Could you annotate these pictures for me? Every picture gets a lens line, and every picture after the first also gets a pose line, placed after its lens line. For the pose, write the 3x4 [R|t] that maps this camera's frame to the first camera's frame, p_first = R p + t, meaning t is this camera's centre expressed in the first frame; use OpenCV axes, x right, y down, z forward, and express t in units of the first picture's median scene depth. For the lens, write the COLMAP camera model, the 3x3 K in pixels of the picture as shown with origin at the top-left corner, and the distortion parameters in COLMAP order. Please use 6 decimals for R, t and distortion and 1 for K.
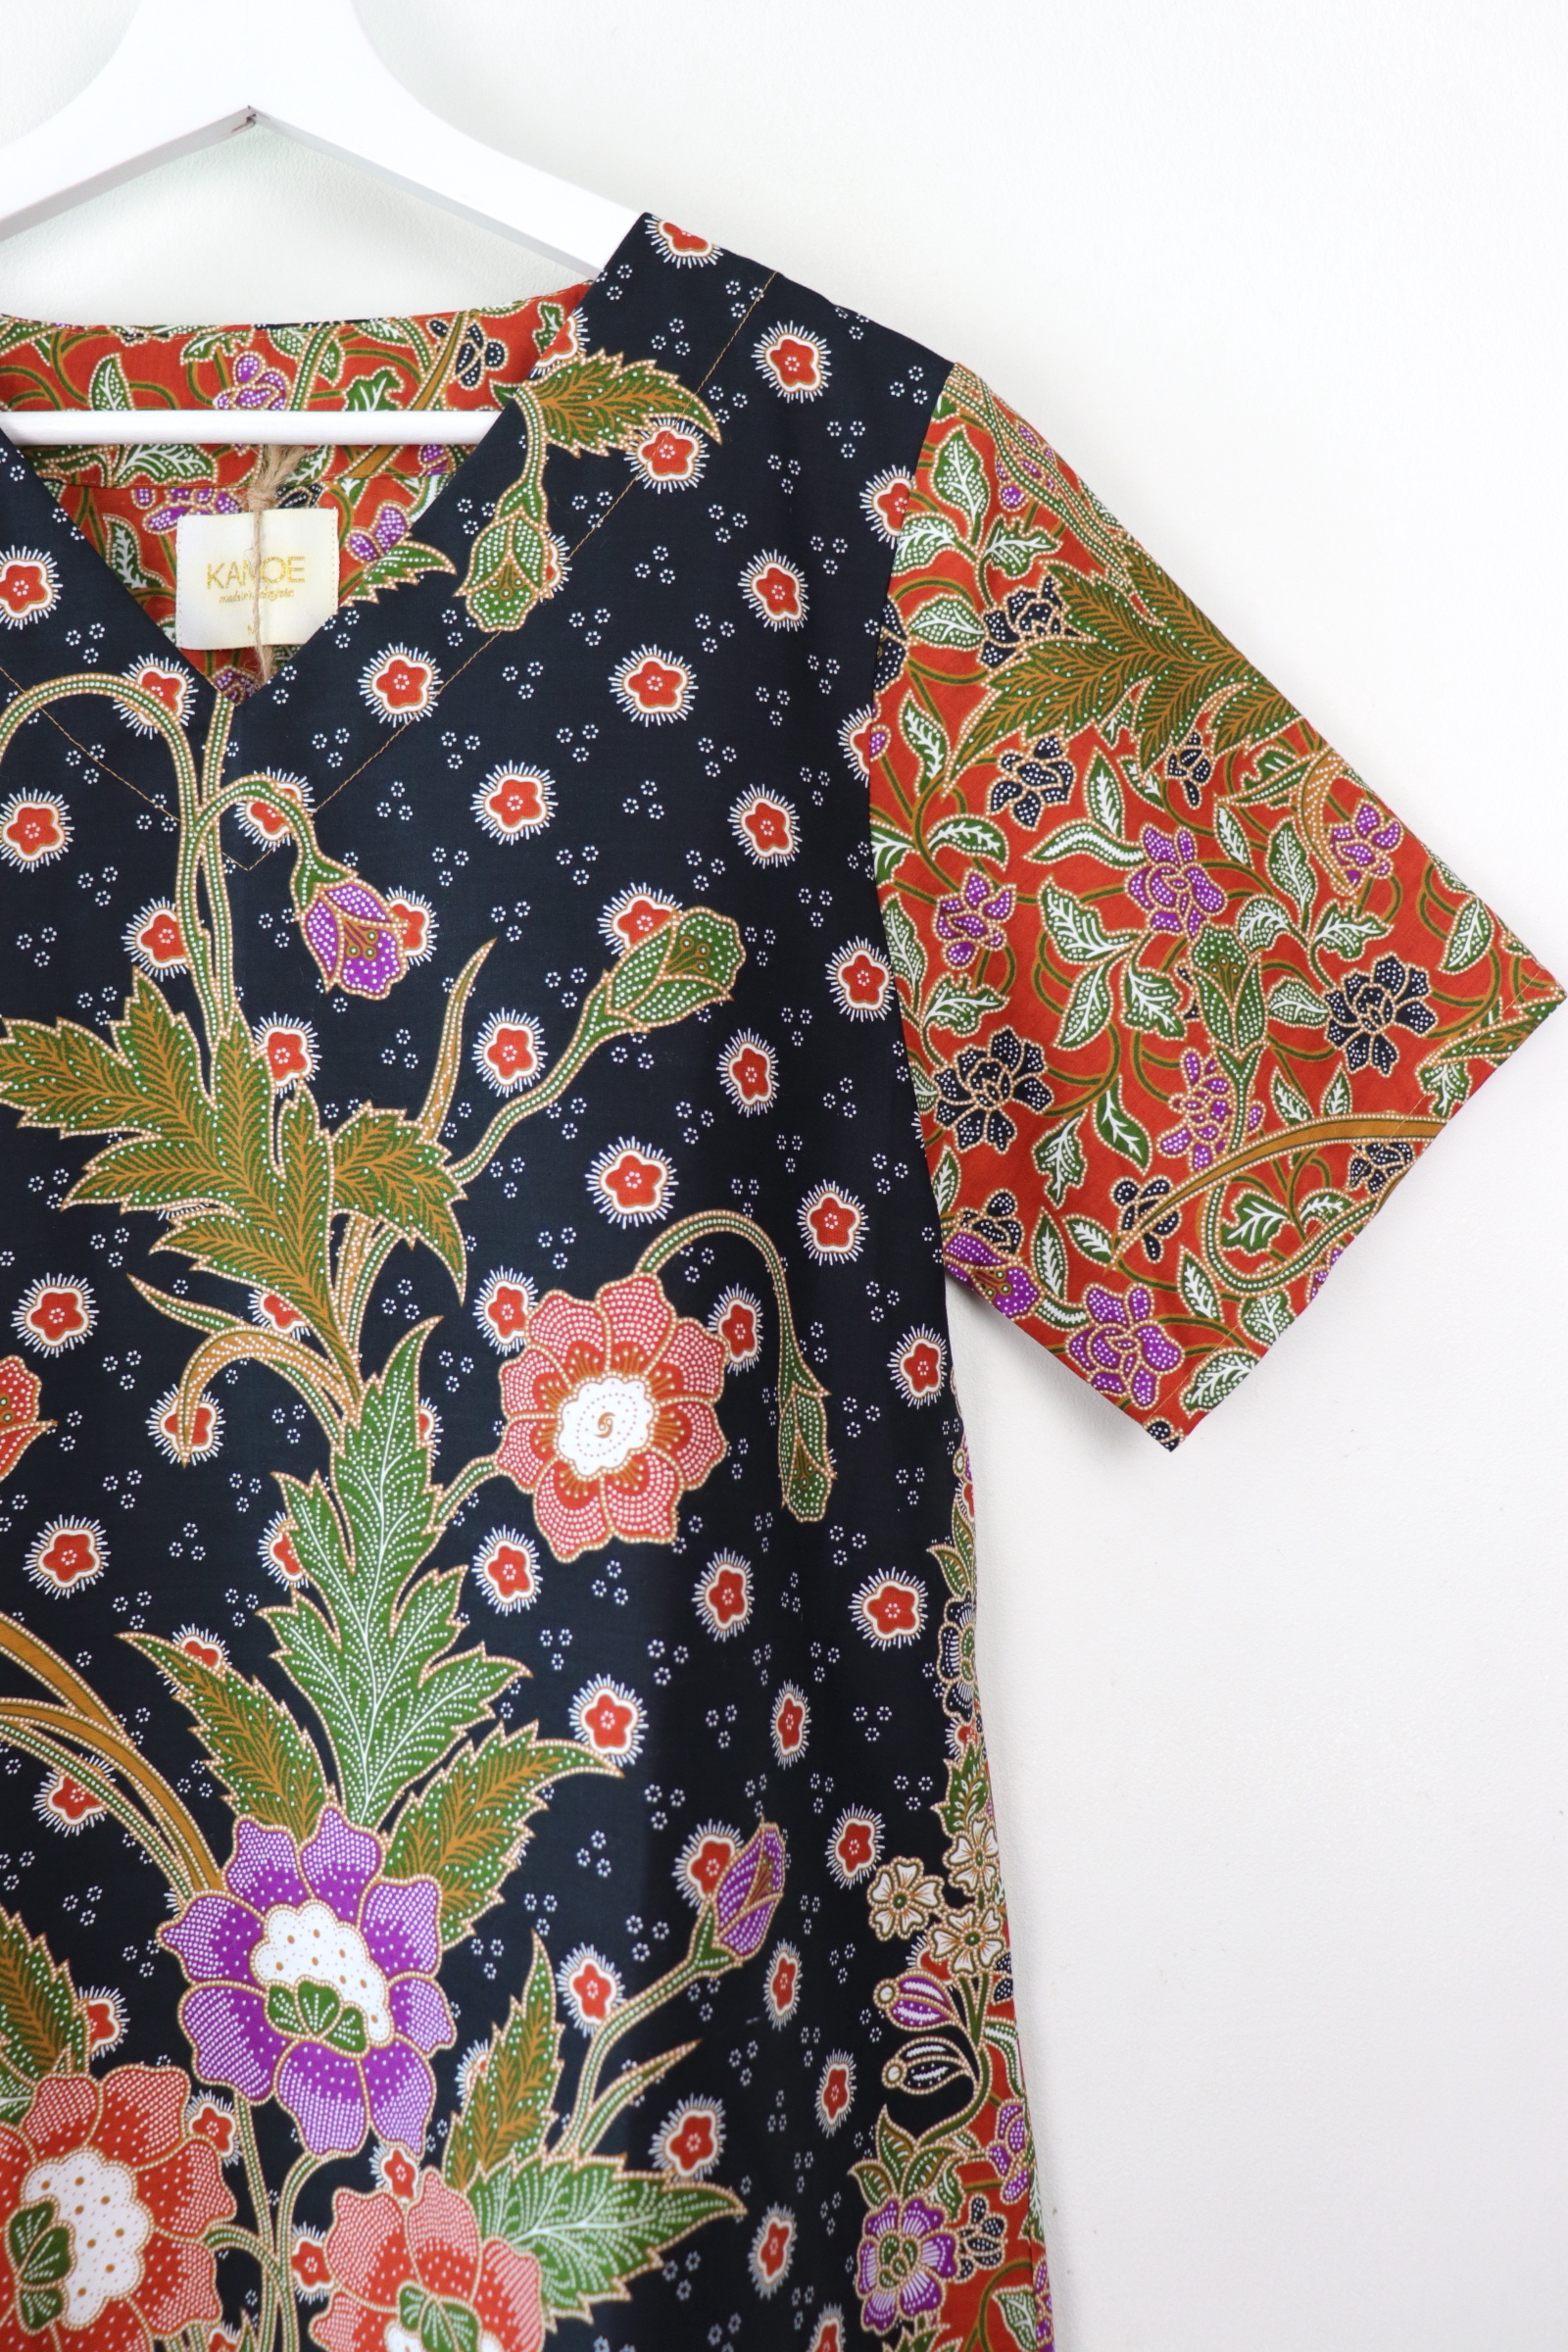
lens RADIAL K [[1966.8, 0, 784.0], [0, 1966.8, 1176.0], [0, 0, 1]] dist [-0.169389, 0.131932]
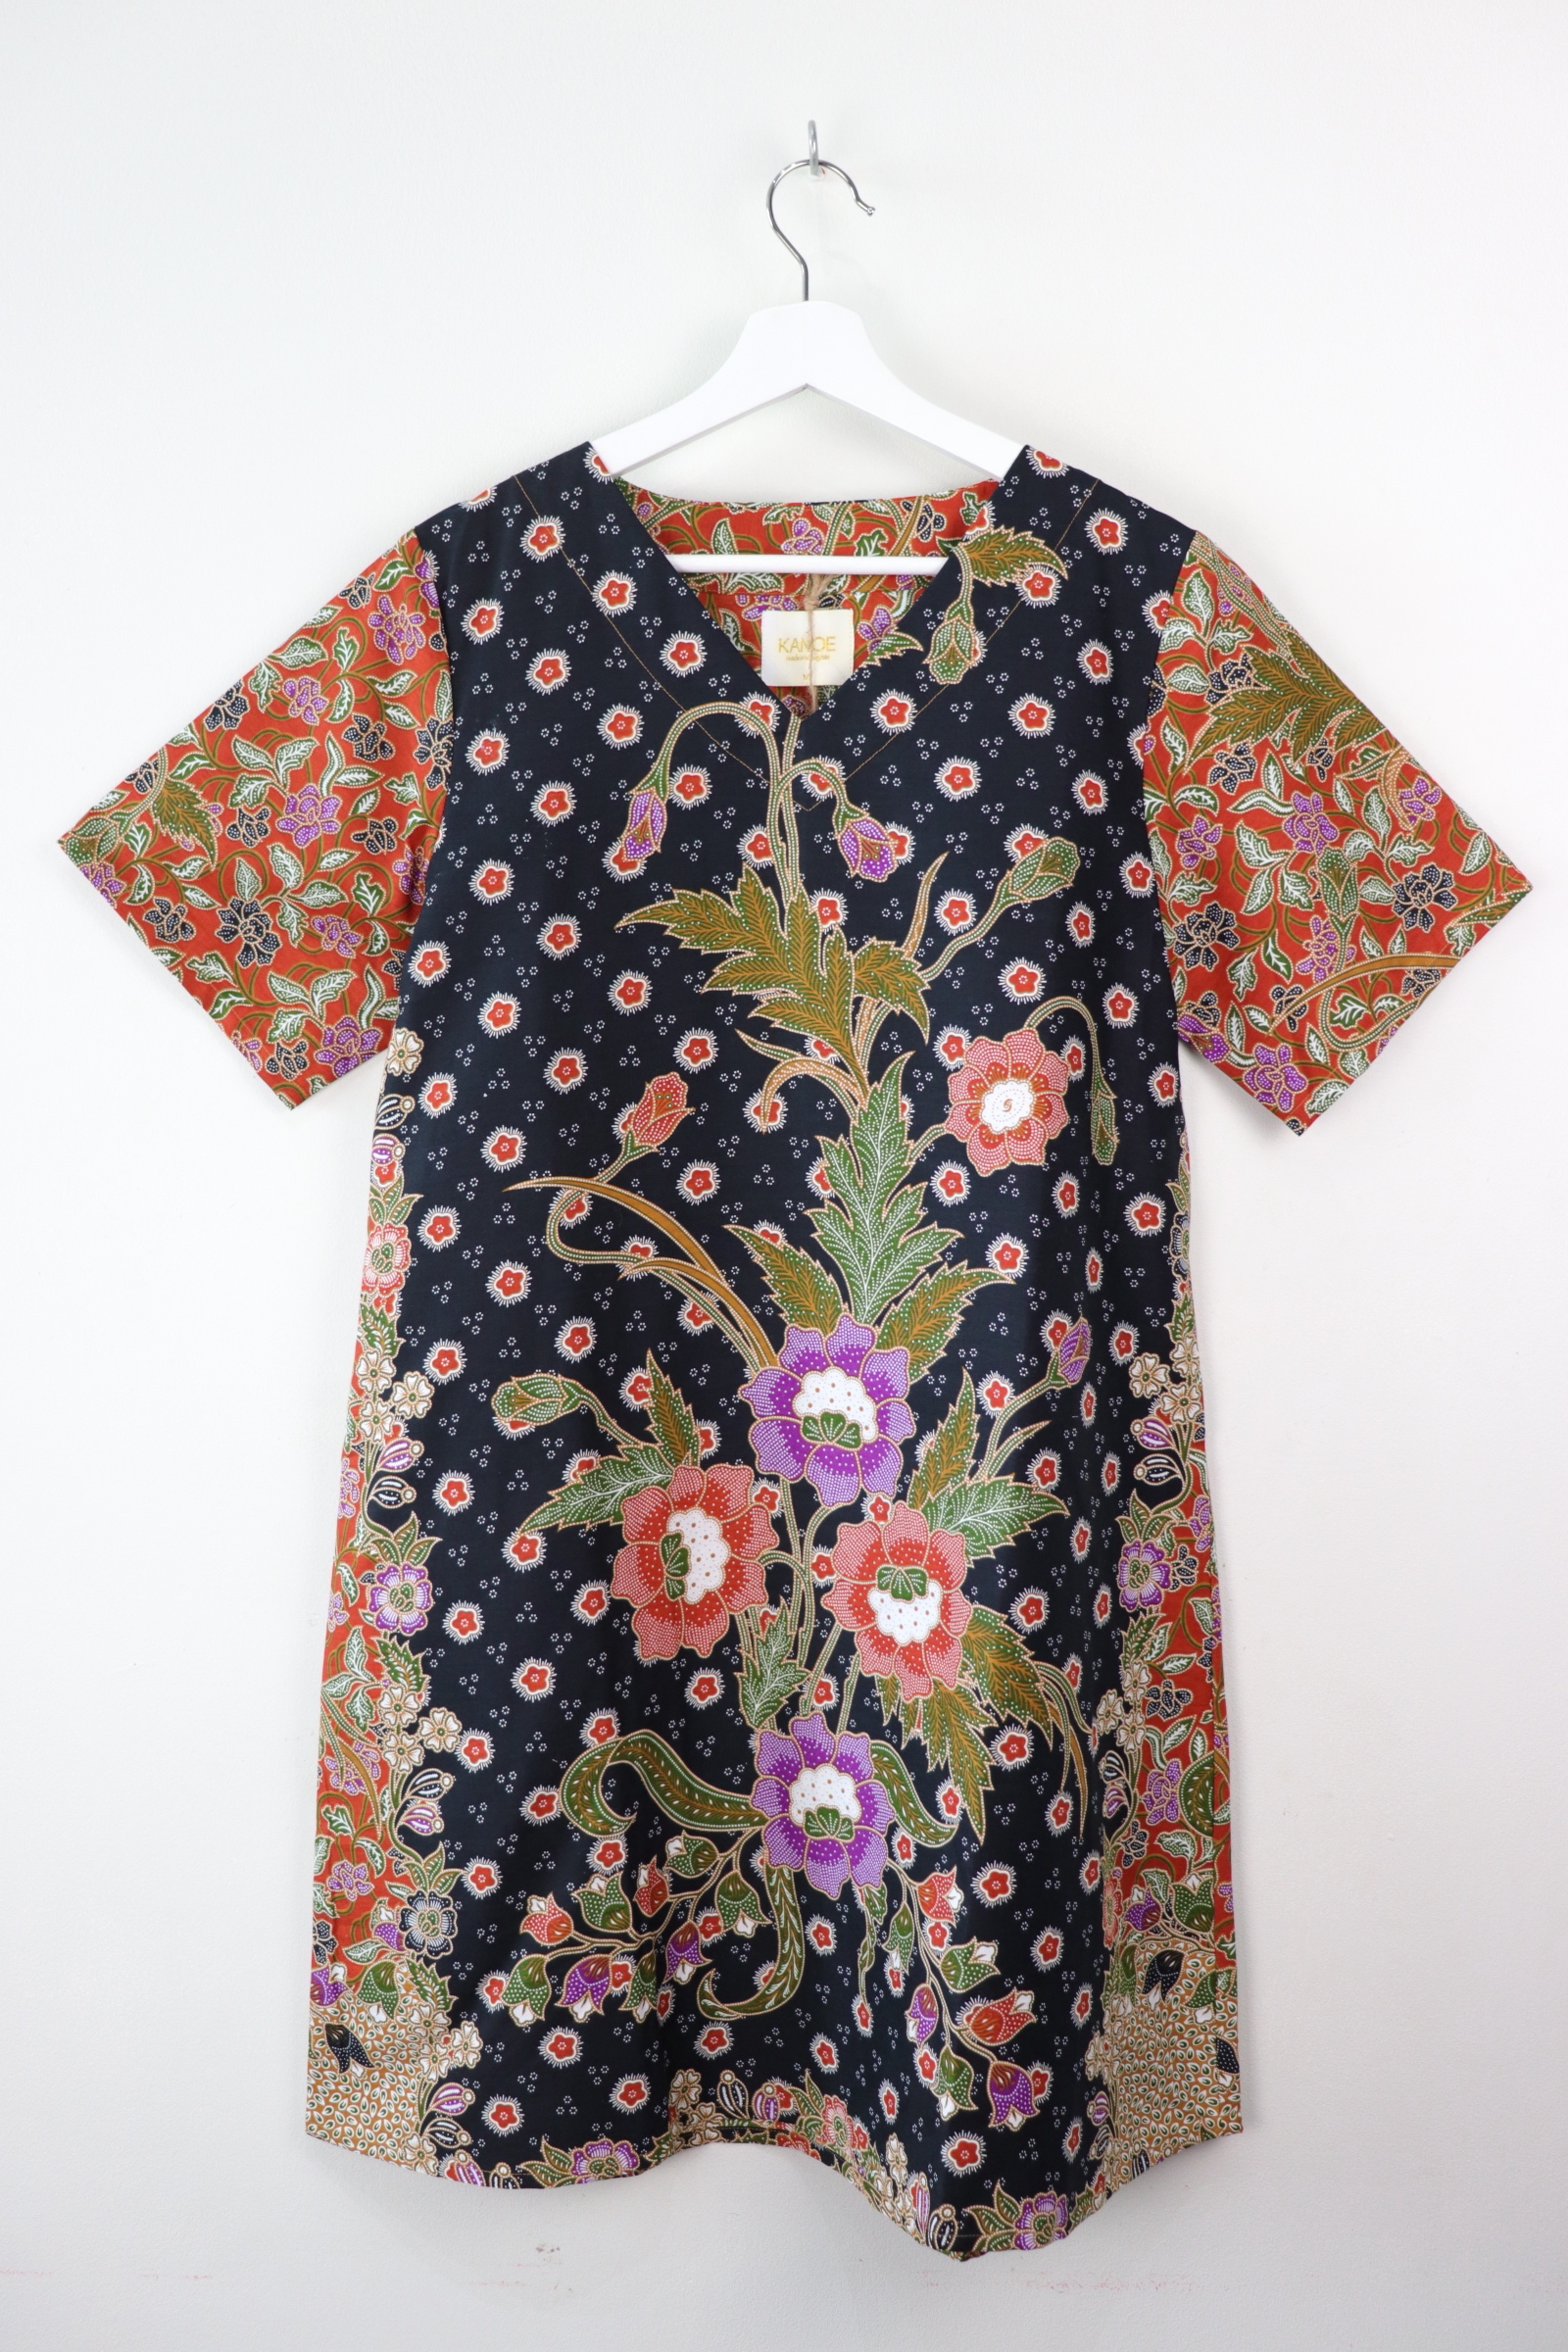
lens RADIAL K [[1966.8, 0, 784.0], [0, 1966.8, 1176.0], [0, 0, 1]] dist [-0.169389, 0.131932]
pose [[0.997359, 0.019244, -0.070030, -0.160818], [-0.013487, 0.996560, 0.081771, 0.037228], [0.071363, -0.080611, 0.994188, -0.881706]]
